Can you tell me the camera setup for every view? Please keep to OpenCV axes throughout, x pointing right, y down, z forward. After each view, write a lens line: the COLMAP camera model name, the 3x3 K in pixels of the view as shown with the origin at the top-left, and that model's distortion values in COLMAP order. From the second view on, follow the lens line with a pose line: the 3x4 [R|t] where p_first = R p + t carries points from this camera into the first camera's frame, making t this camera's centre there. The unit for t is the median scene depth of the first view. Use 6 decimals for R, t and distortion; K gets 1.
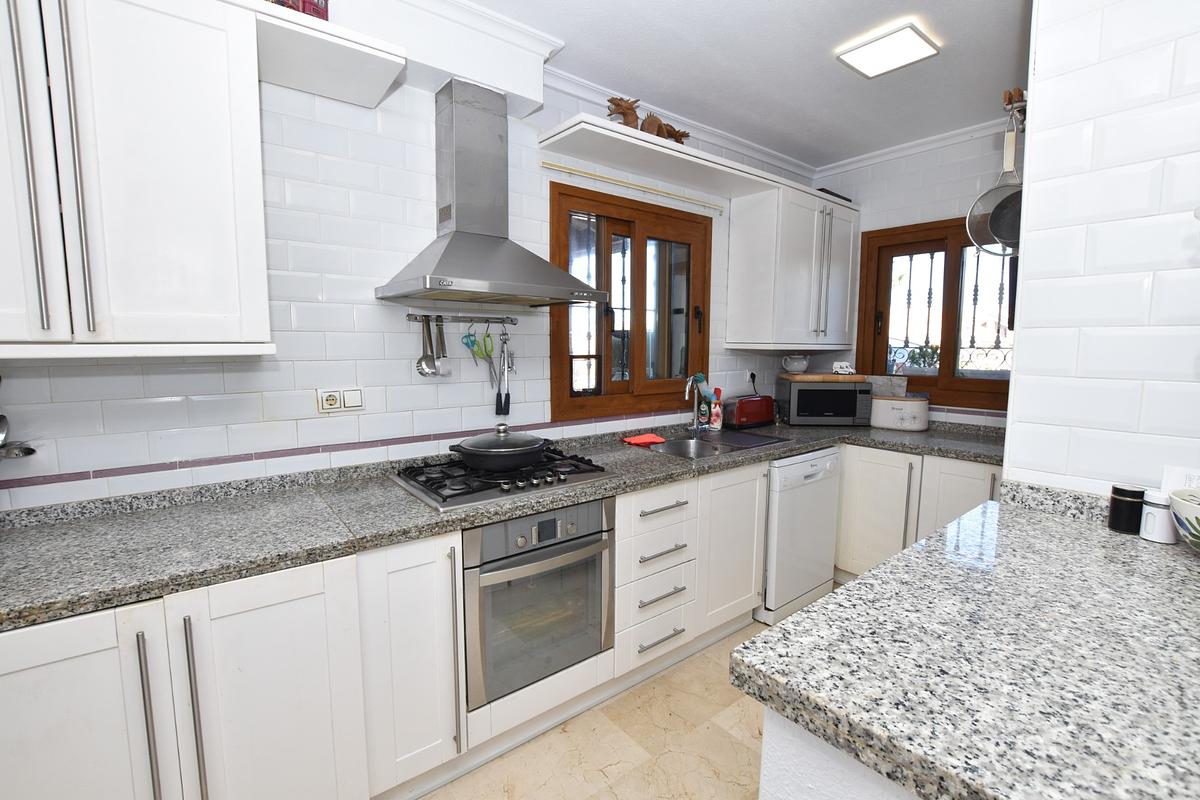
lens RADIAL K [[528.2, 0, 601.1], [0, 528.2, 402.6], [0, 0, 1]] dist [-0.037797, 0.007860]
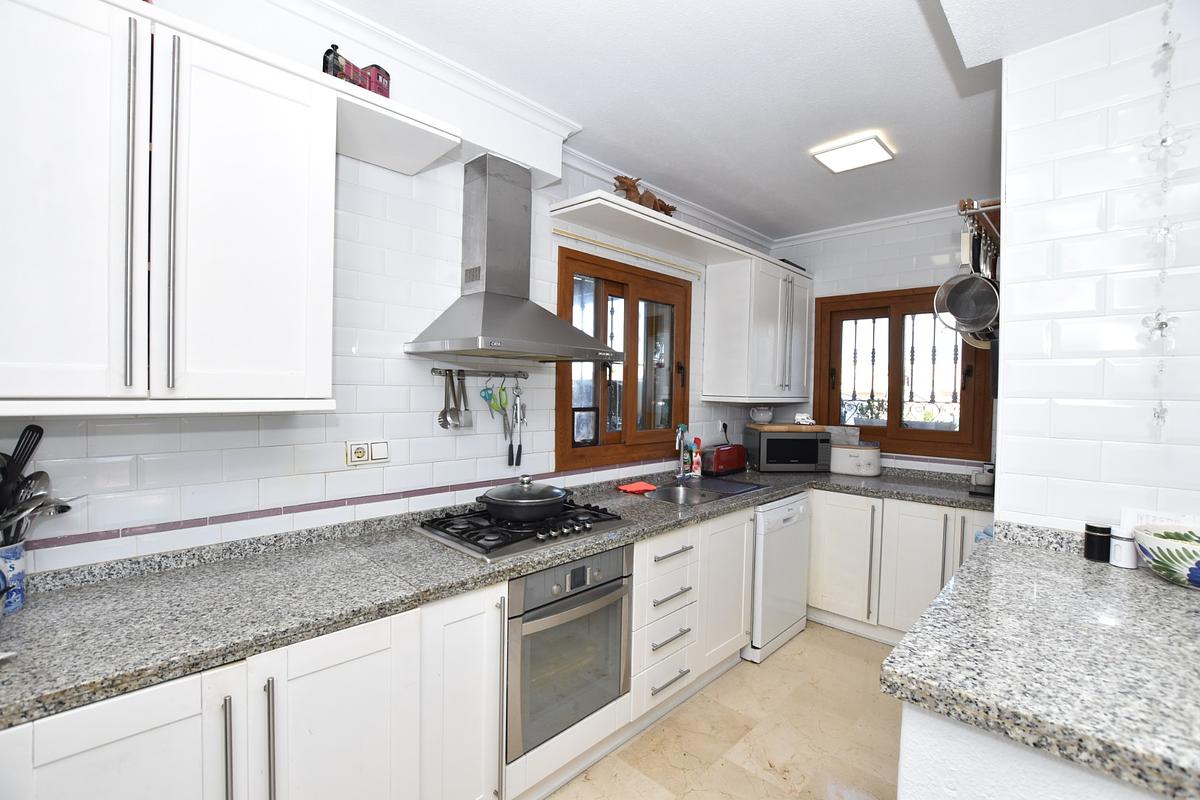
lens RADIAL K [[528.2, 0, 601.1], [0, 528.2, 402.6], [0, 0, 1]] dist [-0.037797, 0.007860]
pose [[0.991334, 0.010165, 0.130969, -0.175476], [0.000694, 0.996583, -0.082599, -0.016035], [-0.131361, 0.081974, 0.987939, -0.059717]]
